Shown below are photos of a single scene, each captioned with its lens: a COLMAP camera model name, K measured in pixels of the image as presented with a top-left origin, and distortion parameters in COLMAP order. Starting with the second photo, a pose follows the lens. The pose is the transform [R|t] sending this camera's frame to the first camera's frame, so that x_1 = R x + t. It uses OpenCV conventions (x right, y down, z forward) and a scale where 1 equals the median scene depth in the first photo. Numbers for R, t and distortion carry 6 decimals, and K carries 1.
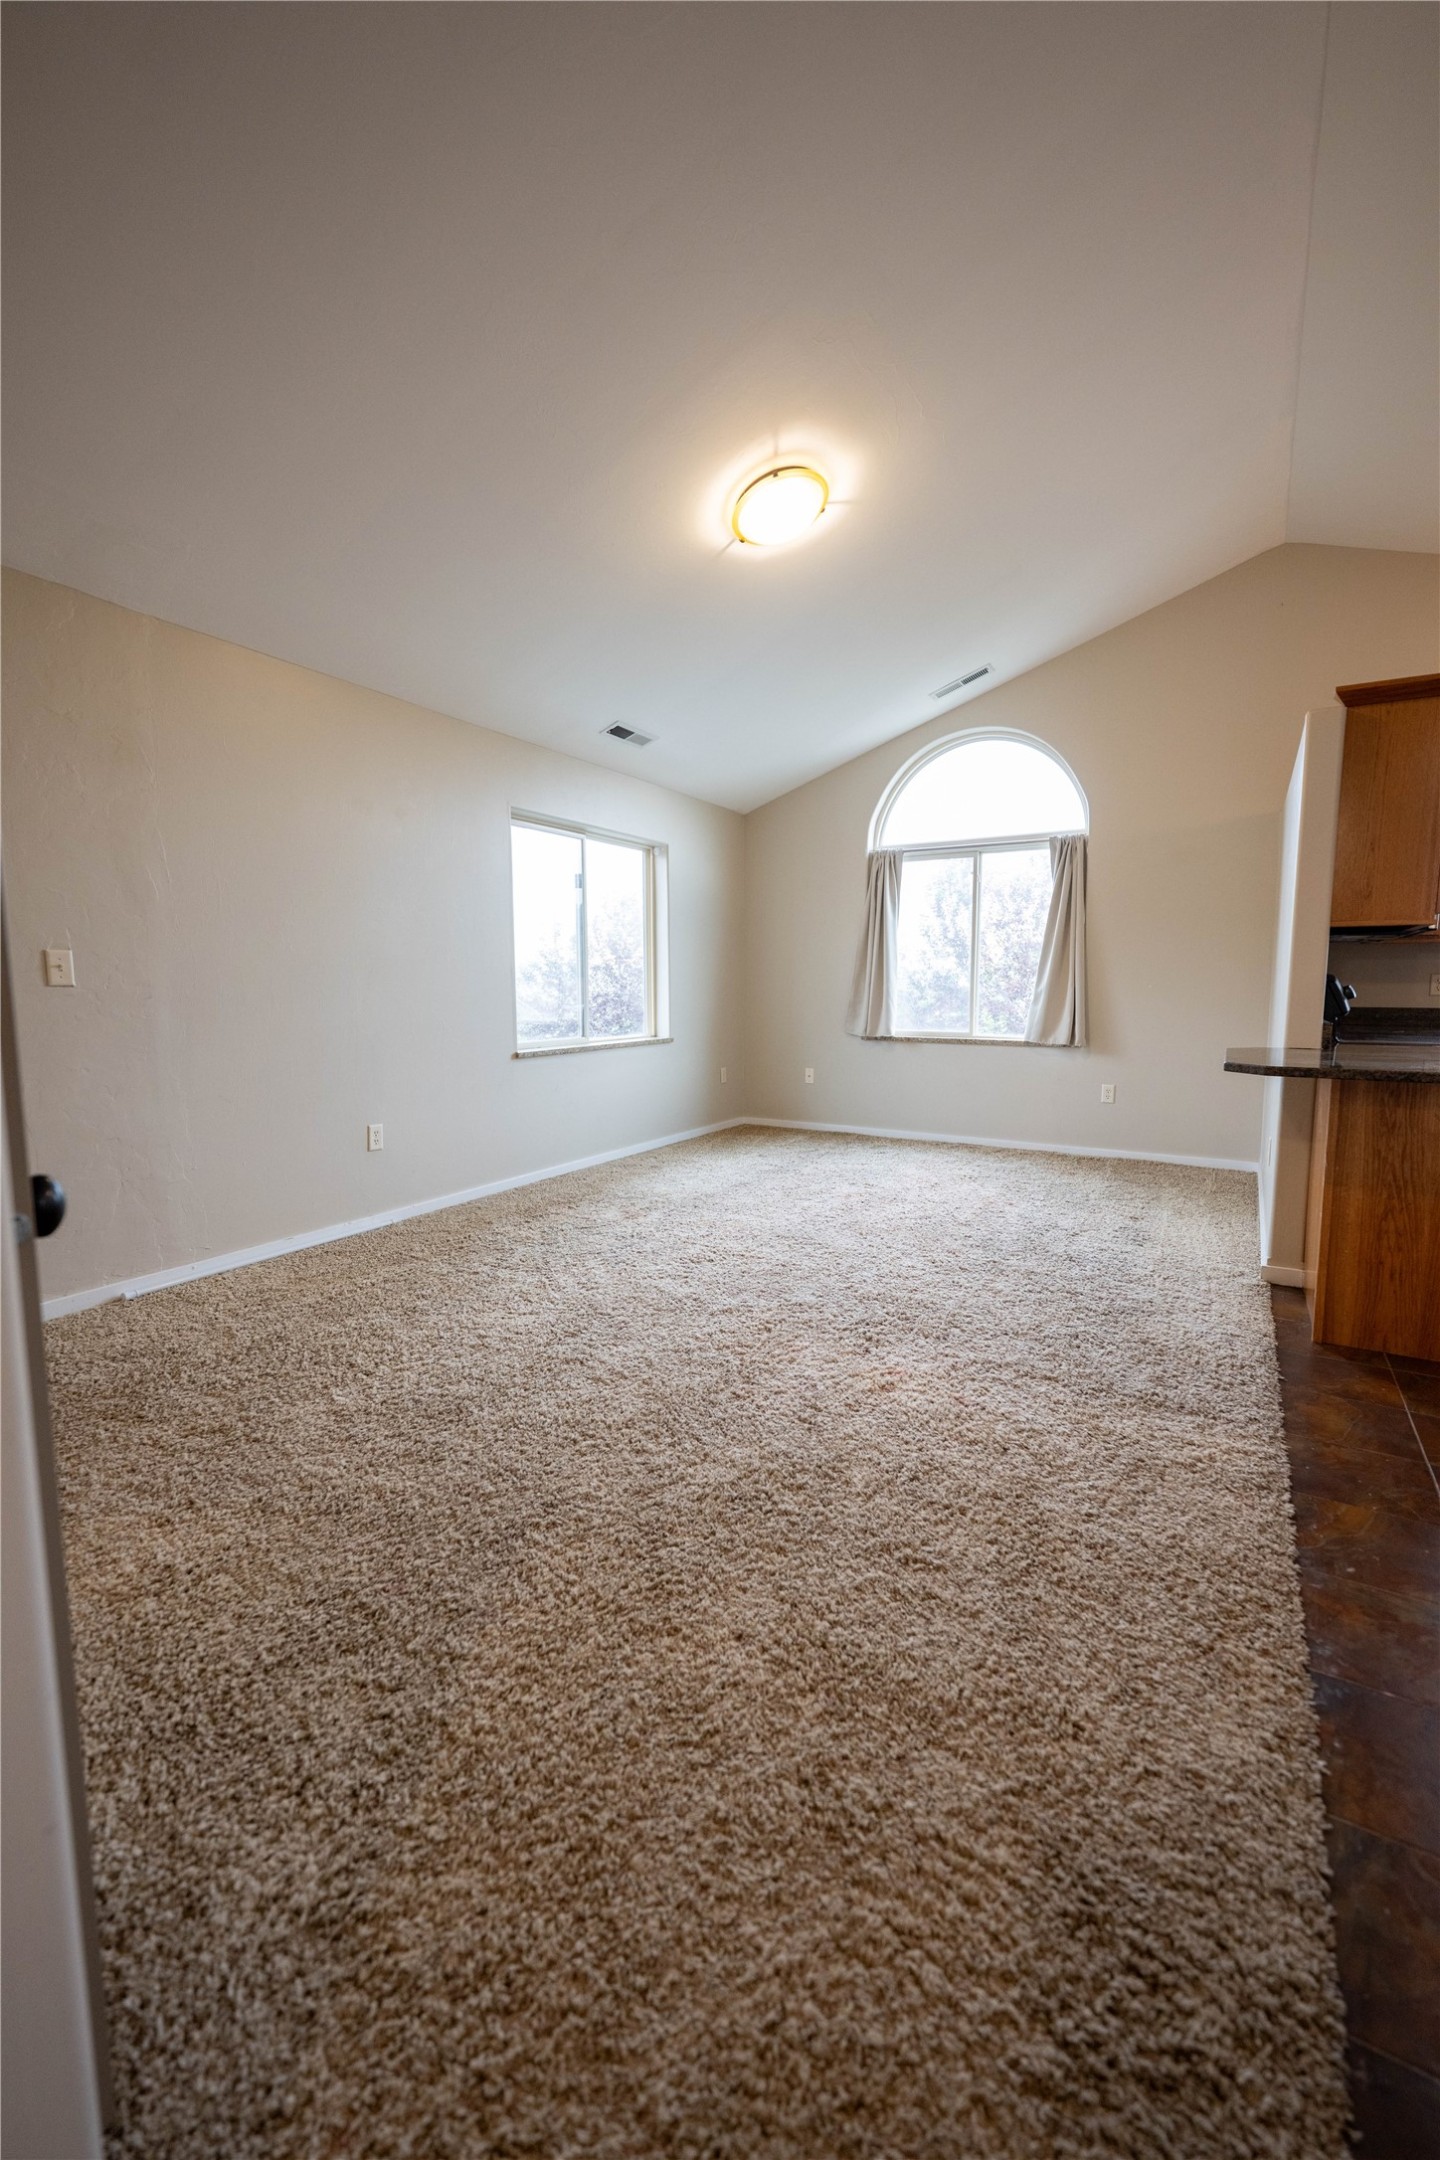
lens RADIAL K [[876.4, 0, 720.0], [0, 876.4, 1080.0], [0, 0, 1]] dist [-0.000506, -0.000514]
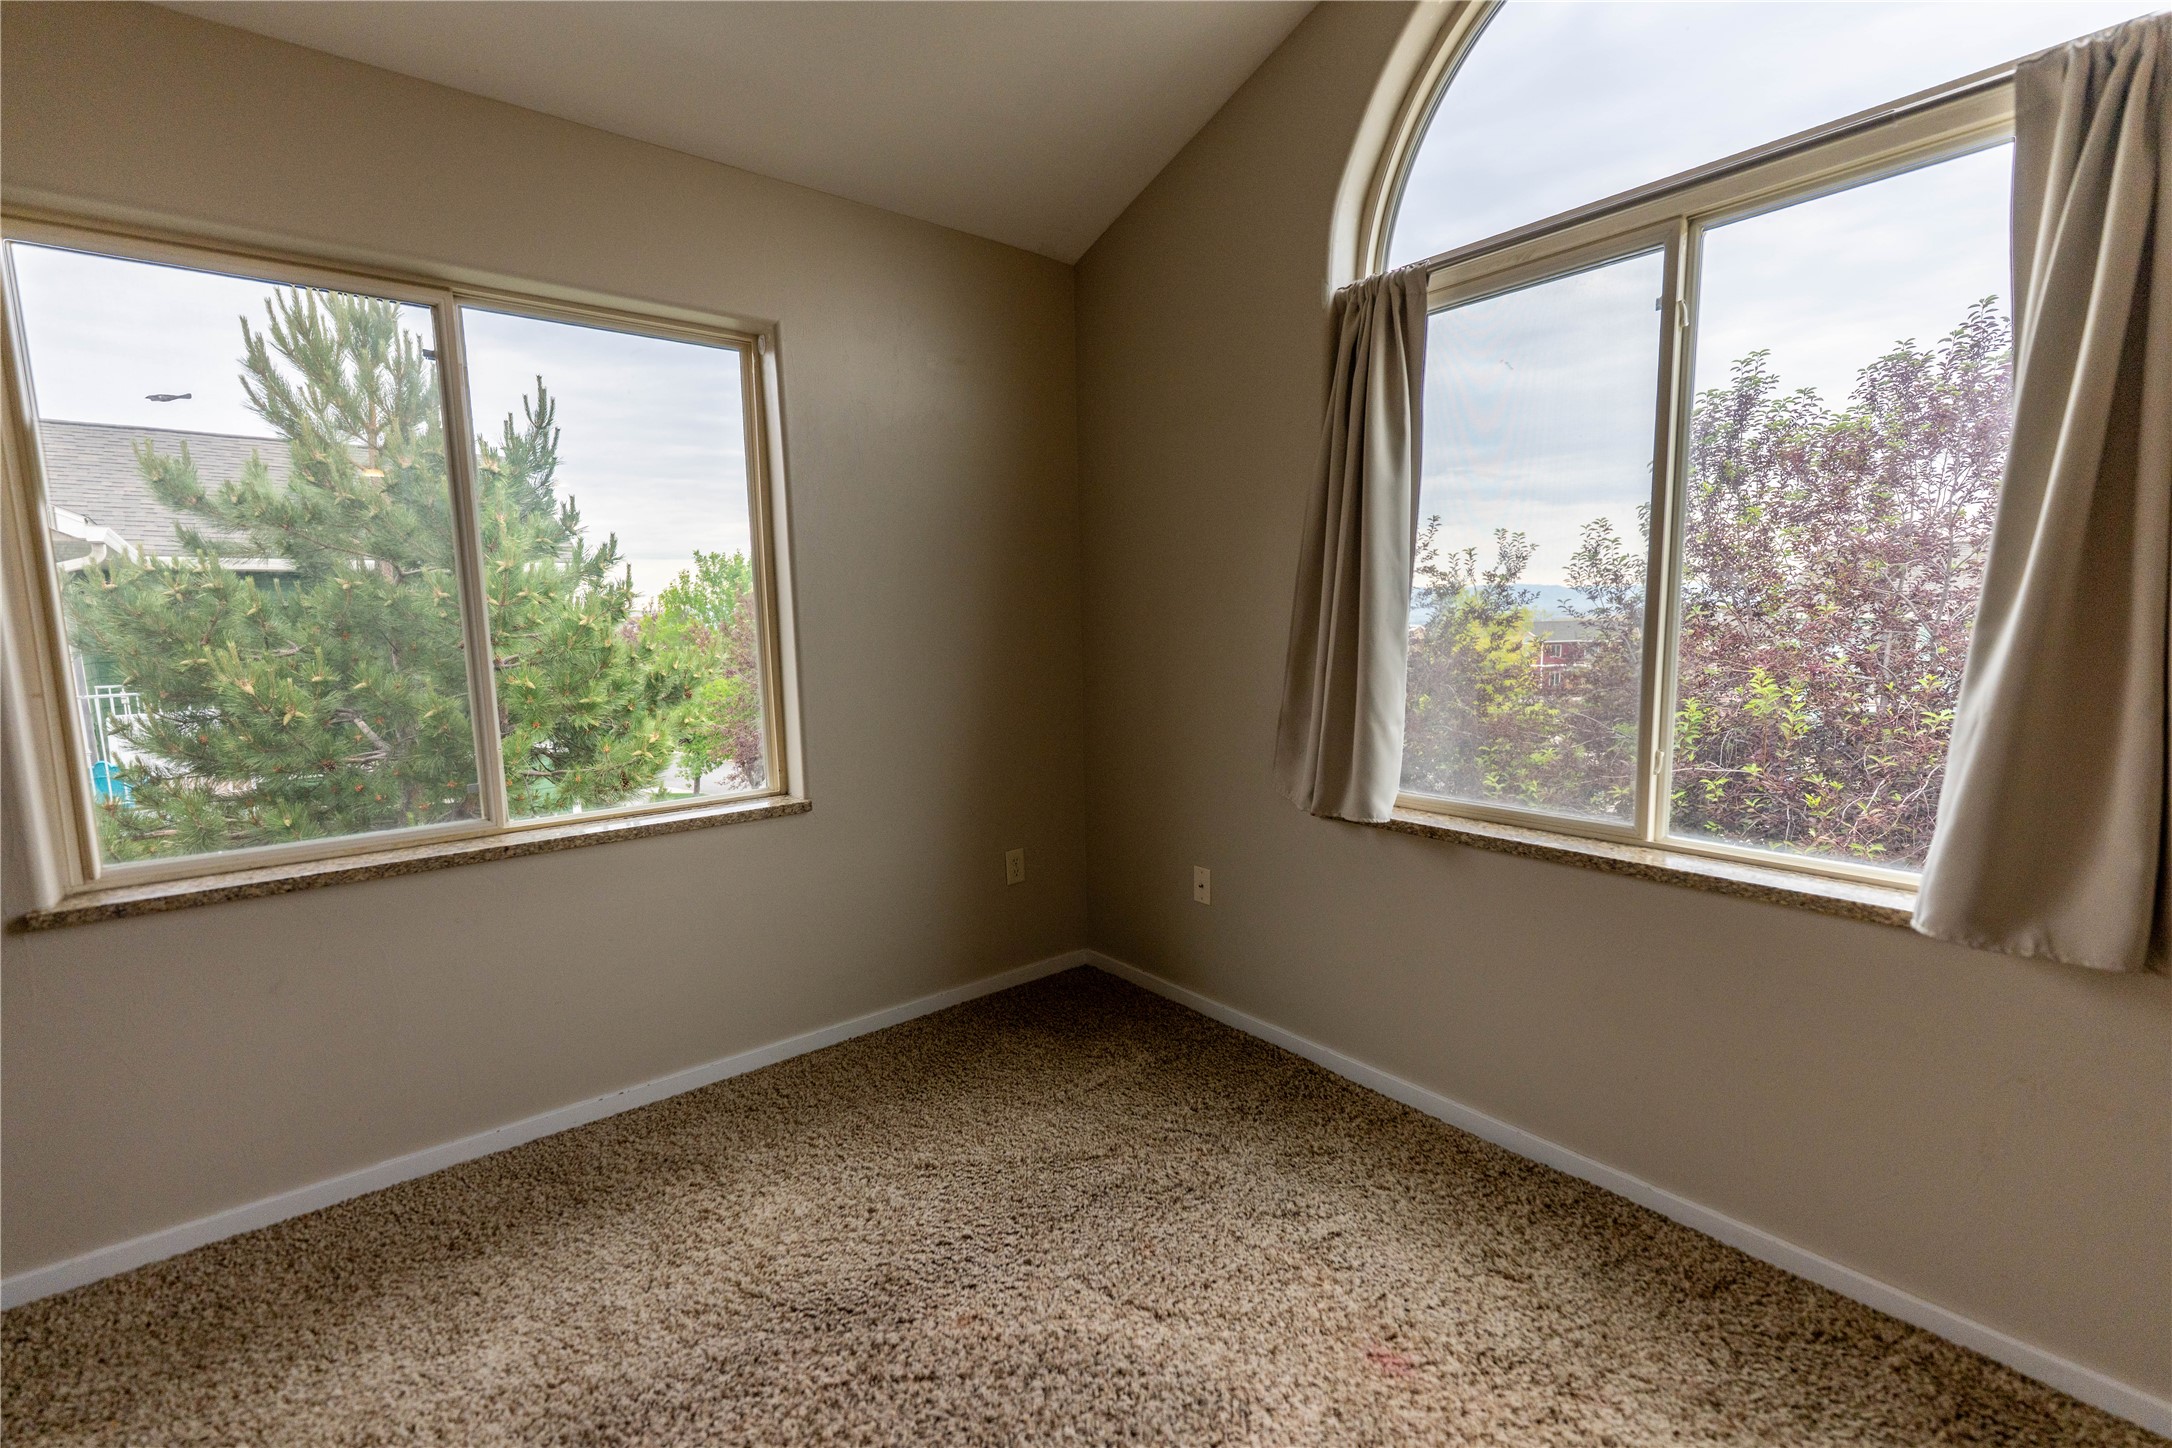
lens RADIAL K [[881.2, 0, 1086.0], [0, 881.2, 724.0], [0, 0, 1]] dist [-0.000506, -0.000514]
pose [[0.932040, 0.022422, -0.361662, 0.435672], [-0.017450, 0.999703, 0.017009, -0.188541], [0.361936, -0.009542, 0.932154, 1.320899]]
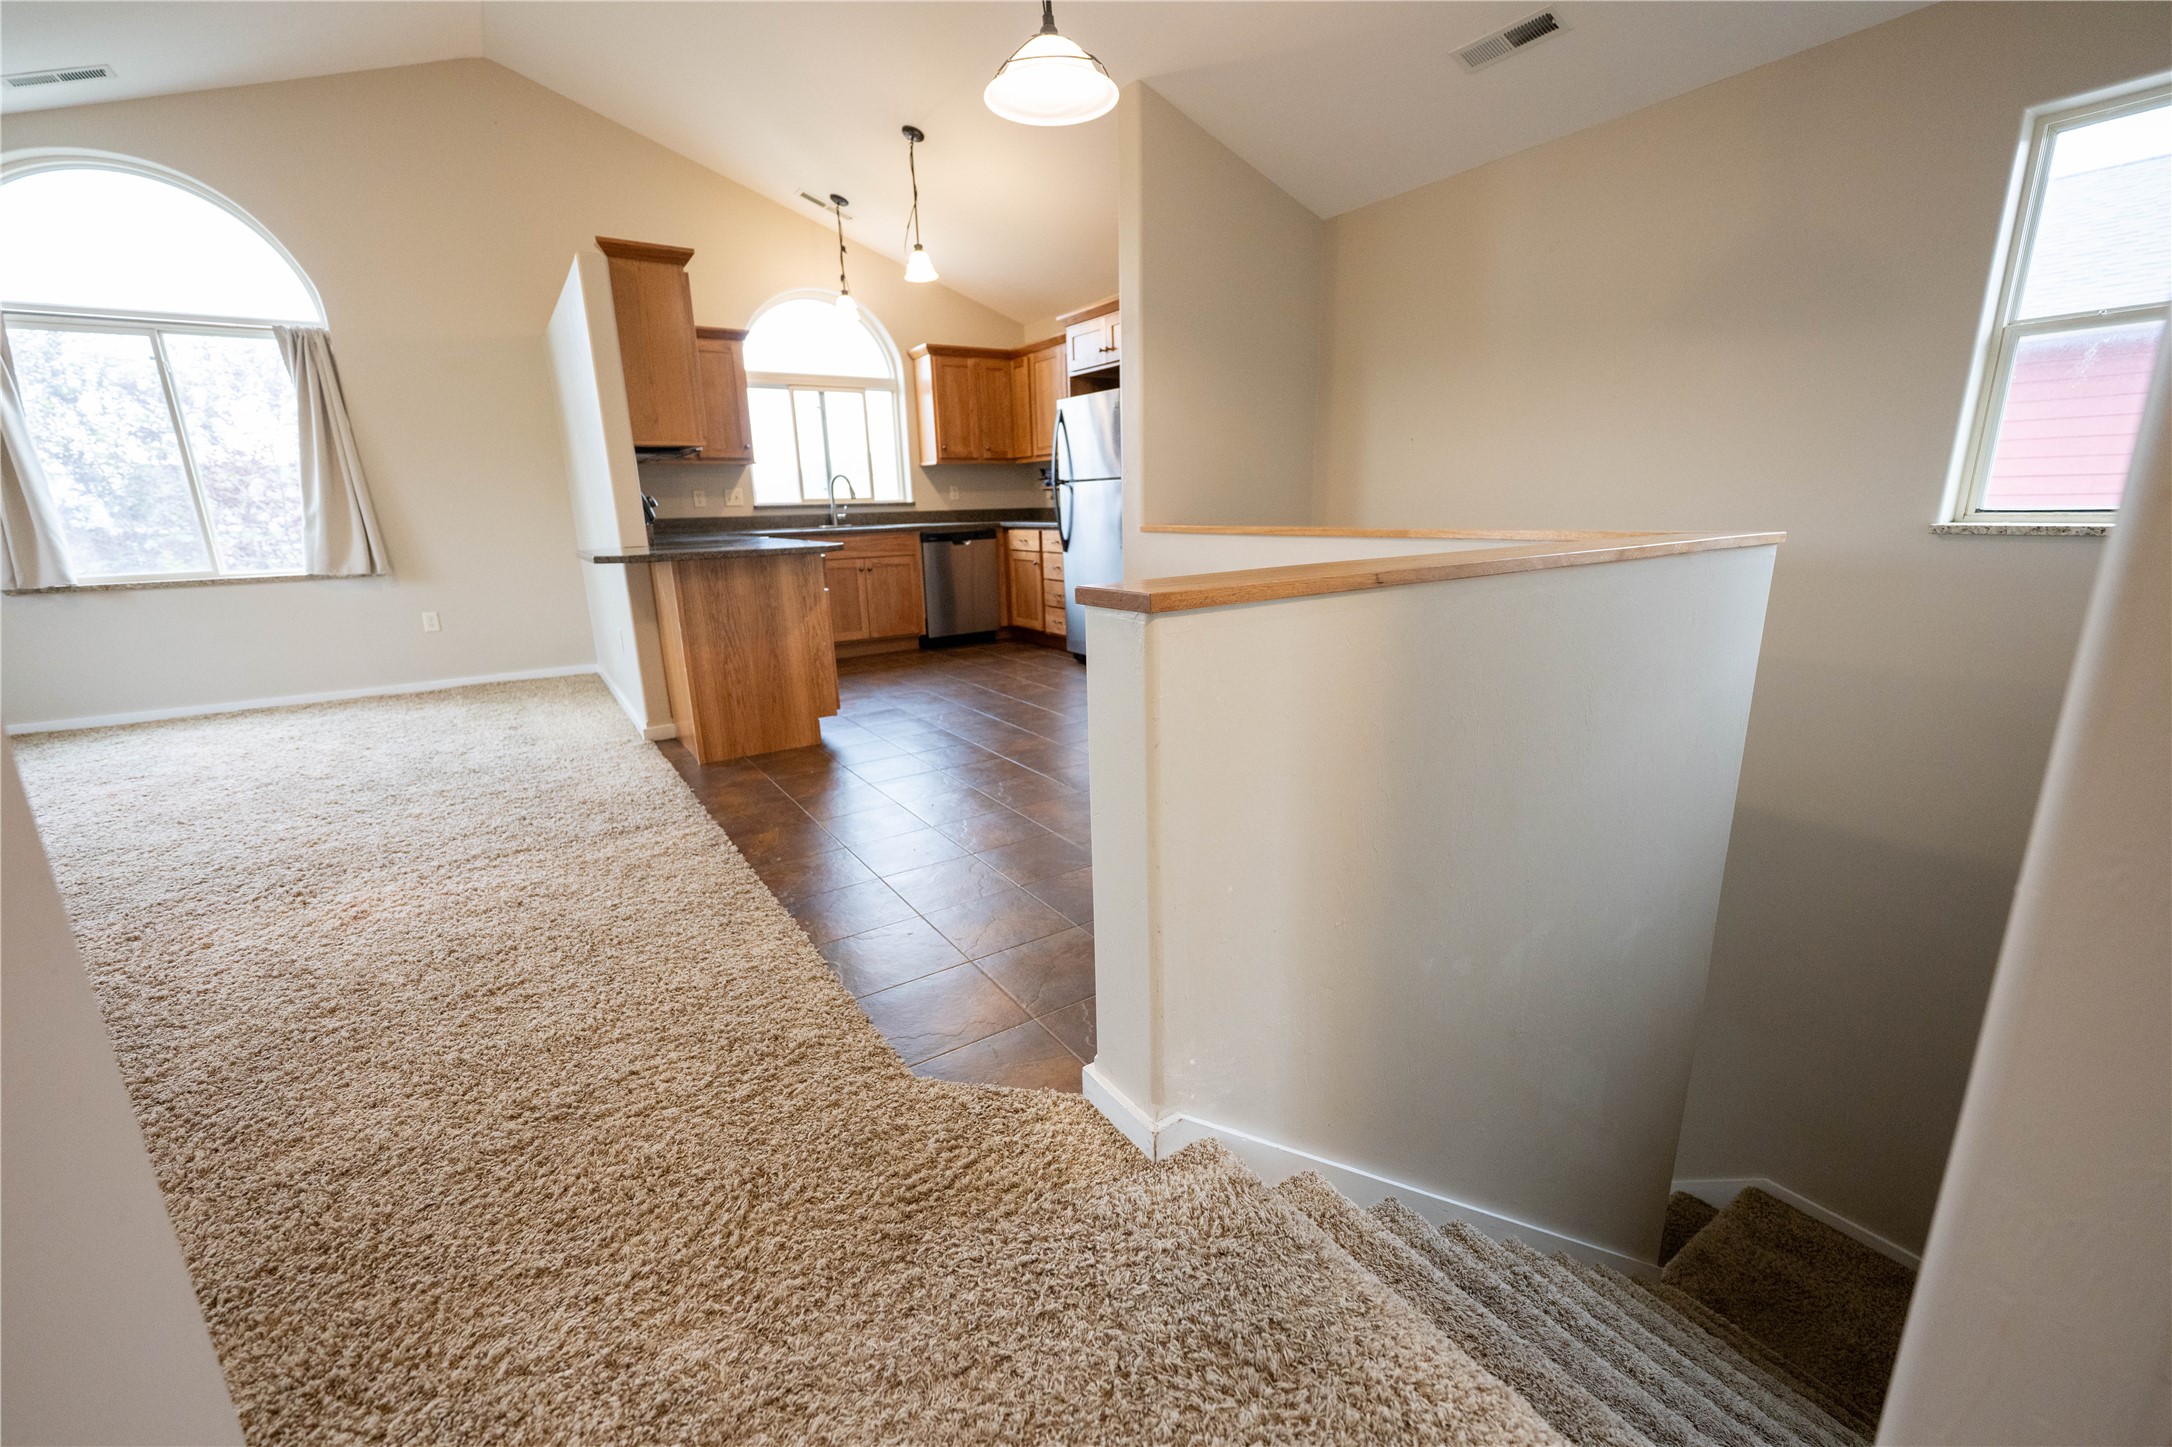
lens RADIAL K [[881.2, 0, 1086.0], [0, 881.2, 723.5], [0, 0, 1]] dist [-0.000506, -0.000514]
pose [[0.435547, -0.230074, 0.870267, -0.211655], [0.120710, 0.972981, 0.196816, 0.041669], [-0.892036, 0.019327, 0.451552, -0.127136]]
